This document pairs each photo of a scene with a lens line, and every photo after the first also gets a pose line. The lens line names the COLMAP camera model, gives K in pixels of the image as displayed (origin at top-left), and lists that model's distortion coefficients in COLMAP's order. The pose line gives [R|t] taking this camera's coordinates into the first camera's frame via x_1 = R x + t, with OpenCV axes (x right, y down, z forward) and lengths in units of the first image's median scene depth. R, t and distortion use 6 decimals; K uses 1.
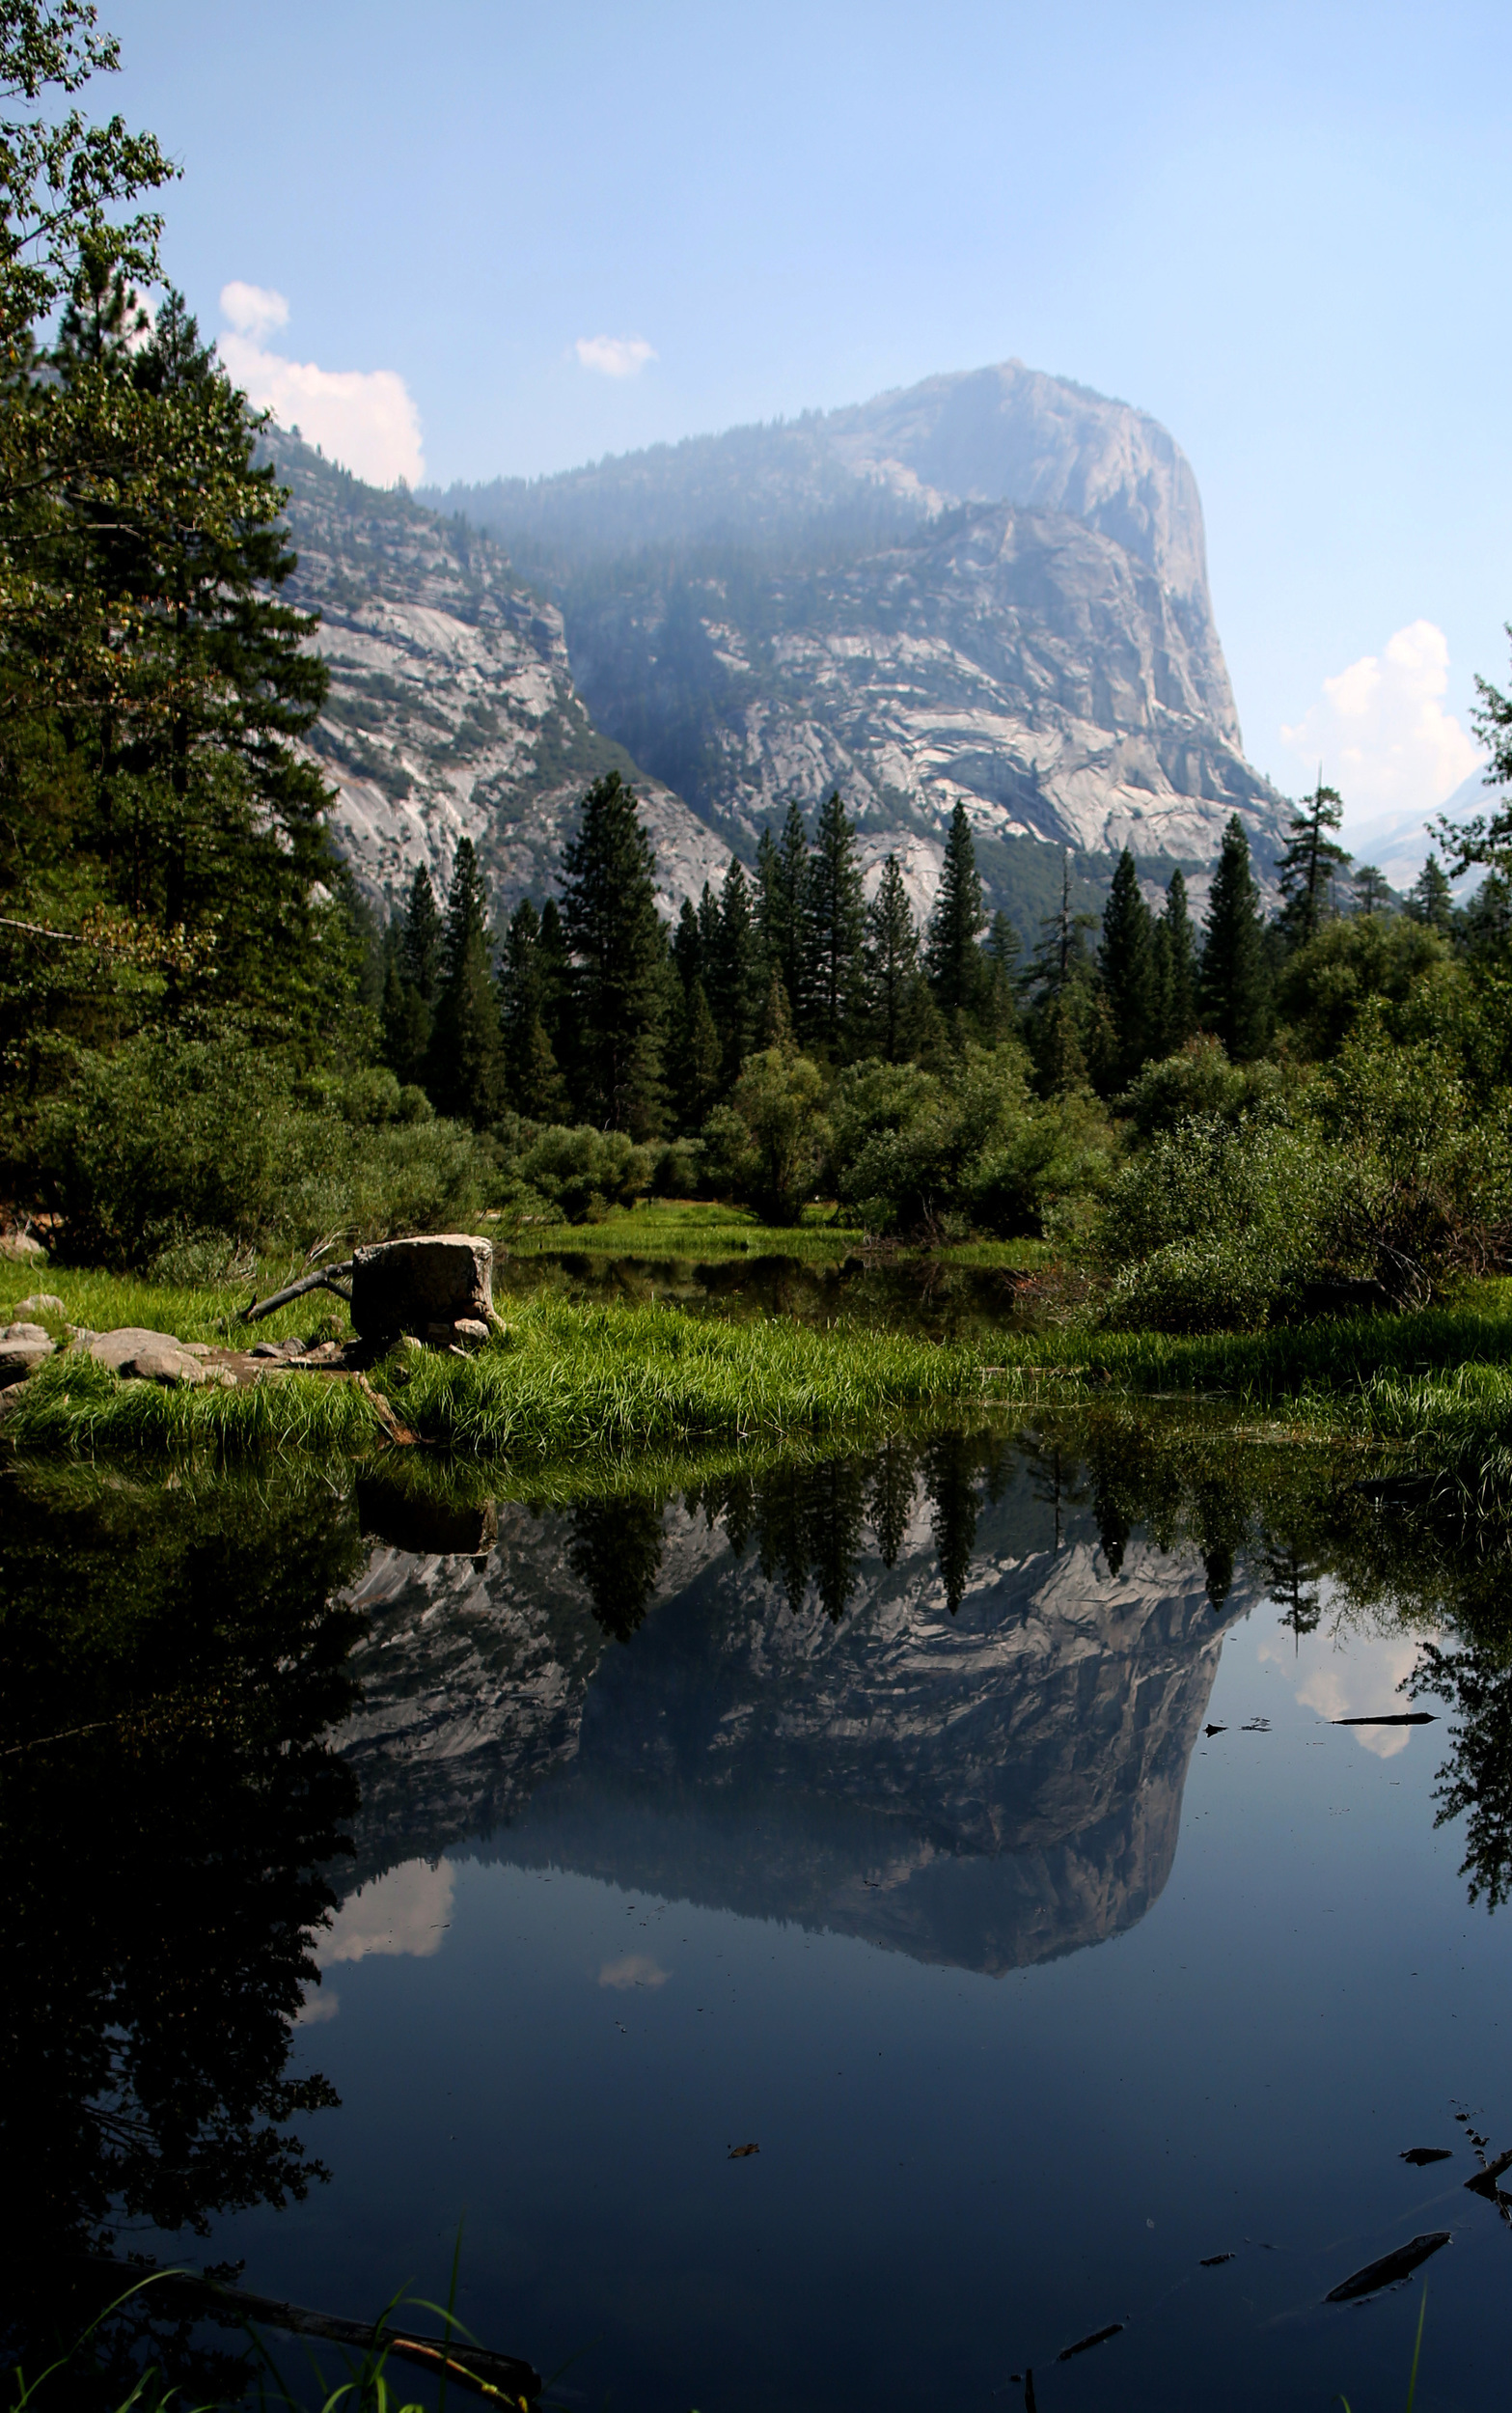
lens RADIAL K [[1806.7, 0, 769.0], [0, 1806.7, 1211.5], [0, 0, 1]] dist [-0.045120, 0.038686]
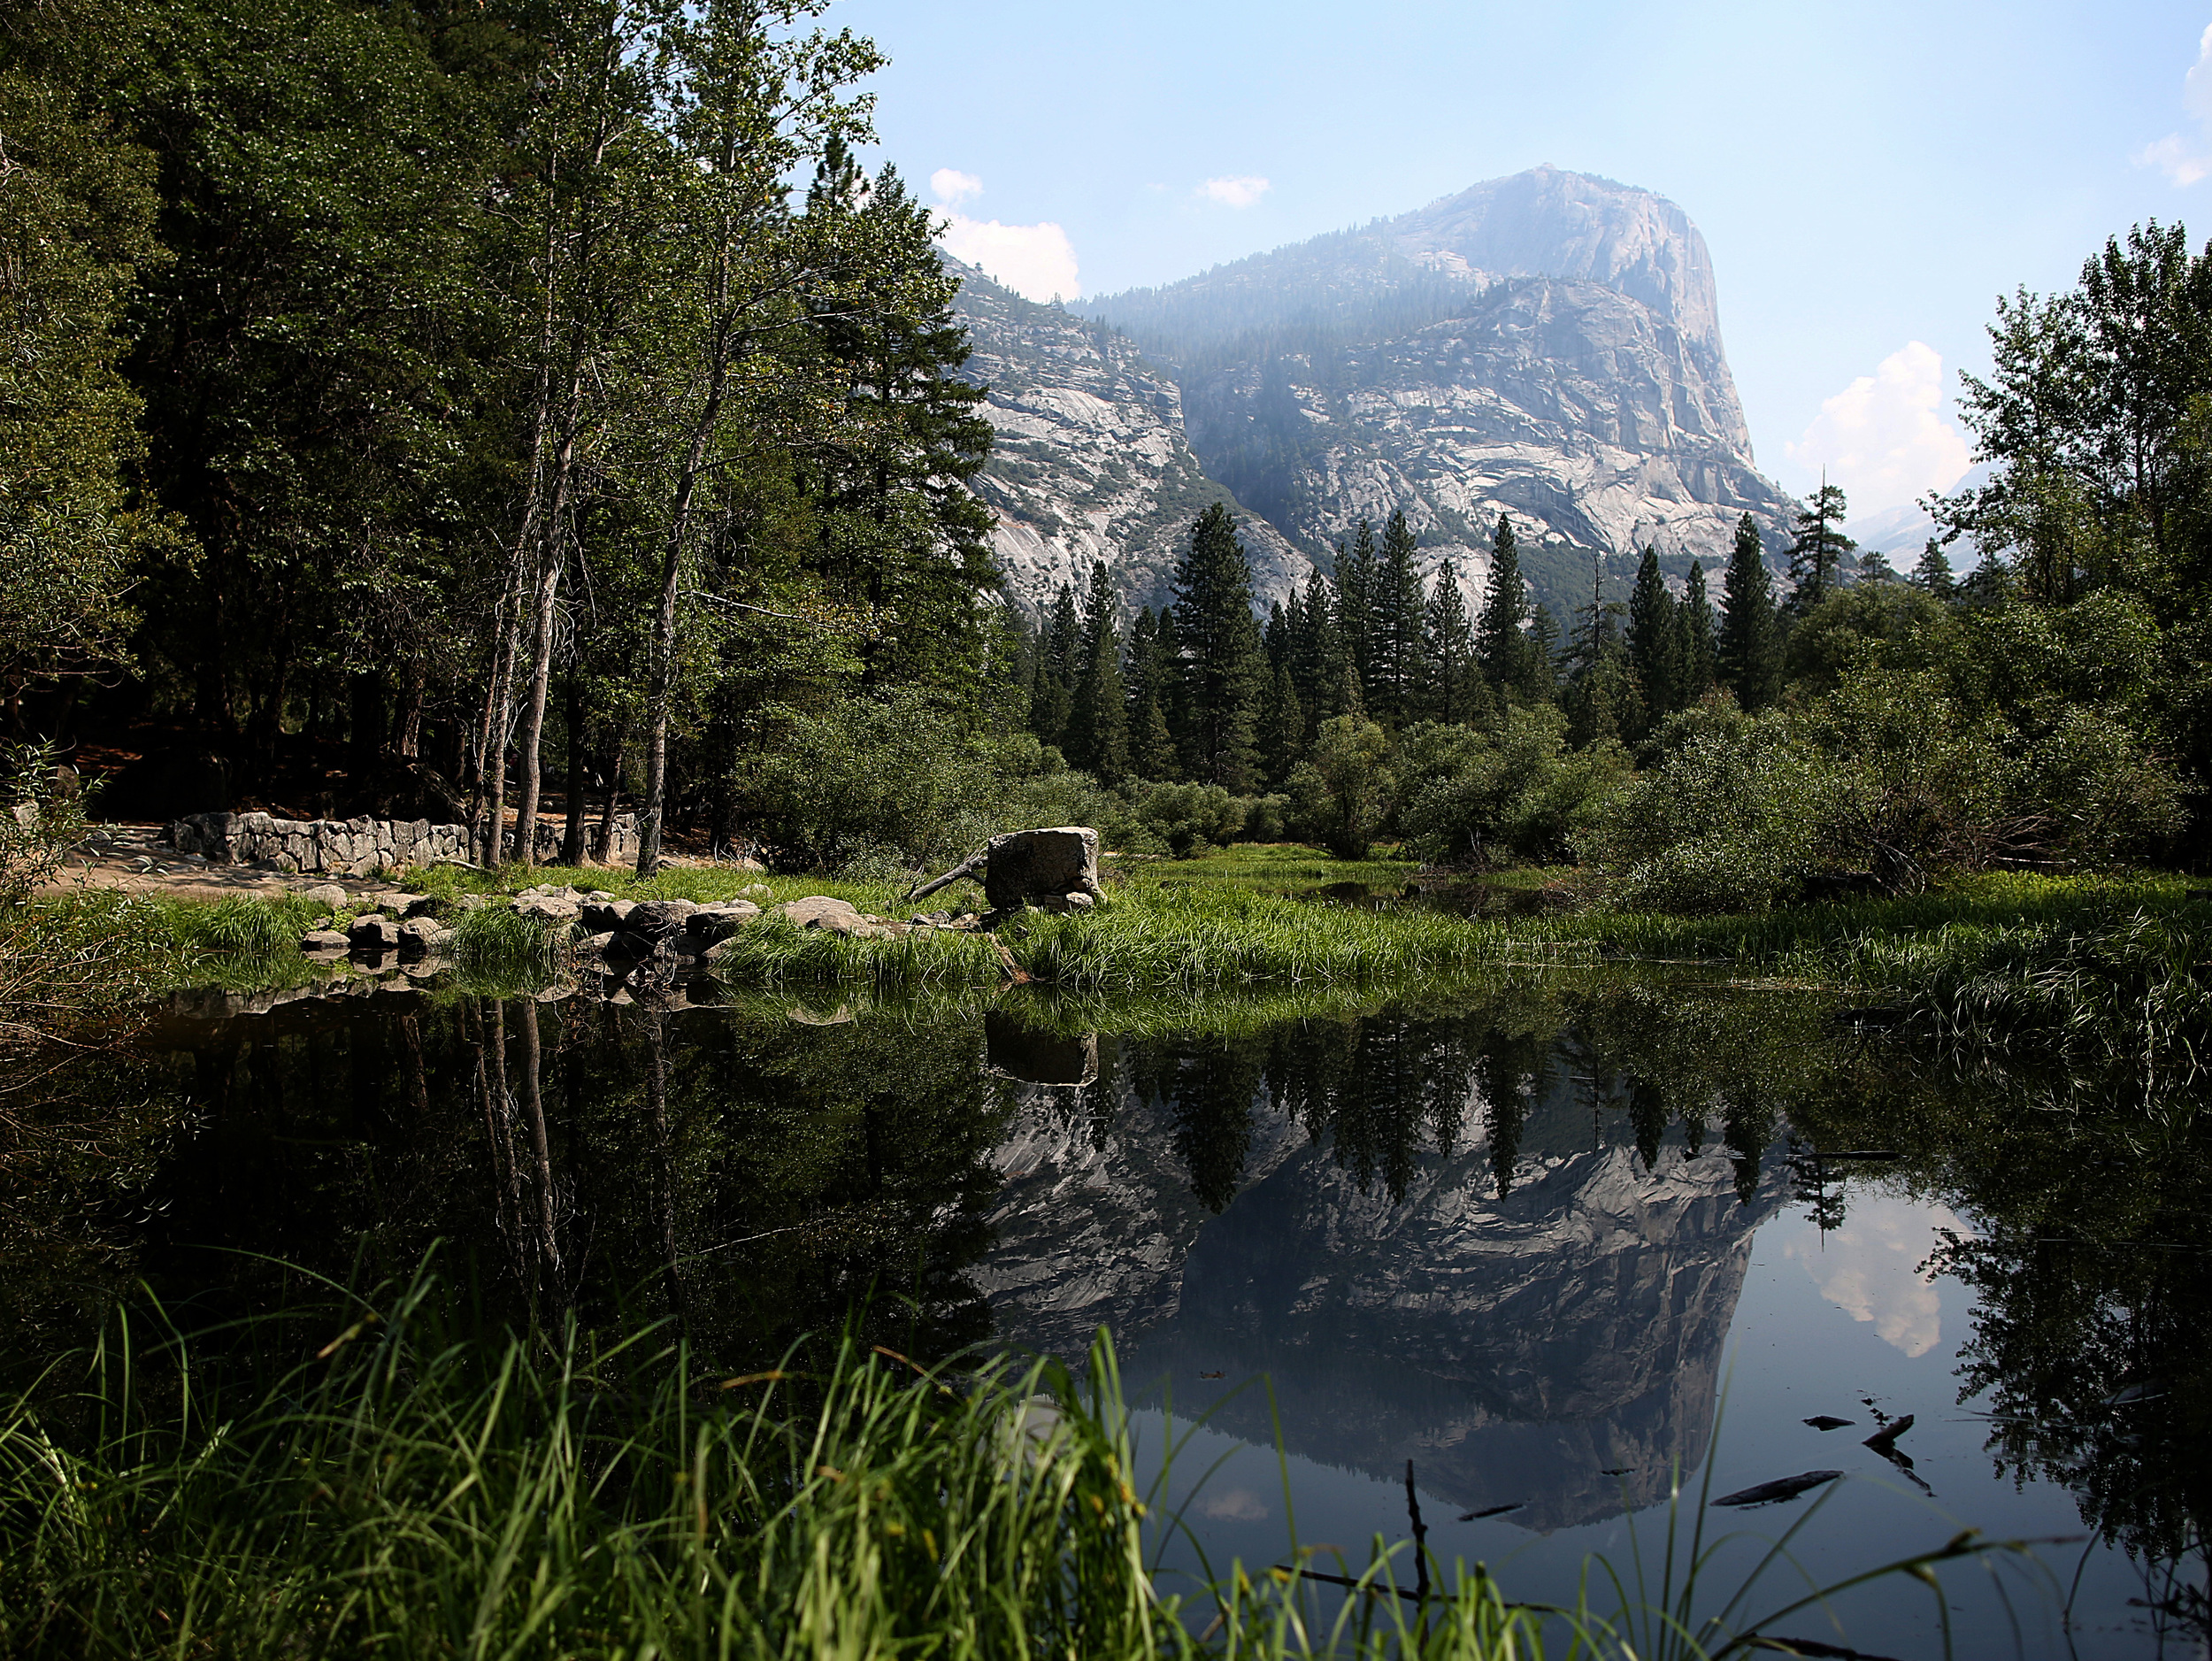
lens RADIAL K [[1512.8, 0, 1092.1], [0, 1512.8, 843.8], [0, 0, 1]] dist [-0.044245, 0.030491]
pose [[0.979593, -0.001891, -0.200981, 0.039371], [-0.018757, 0.994732, -0.100784, 0.099565], [0.200113, 0.102497, 0.974397, -0.008345]]
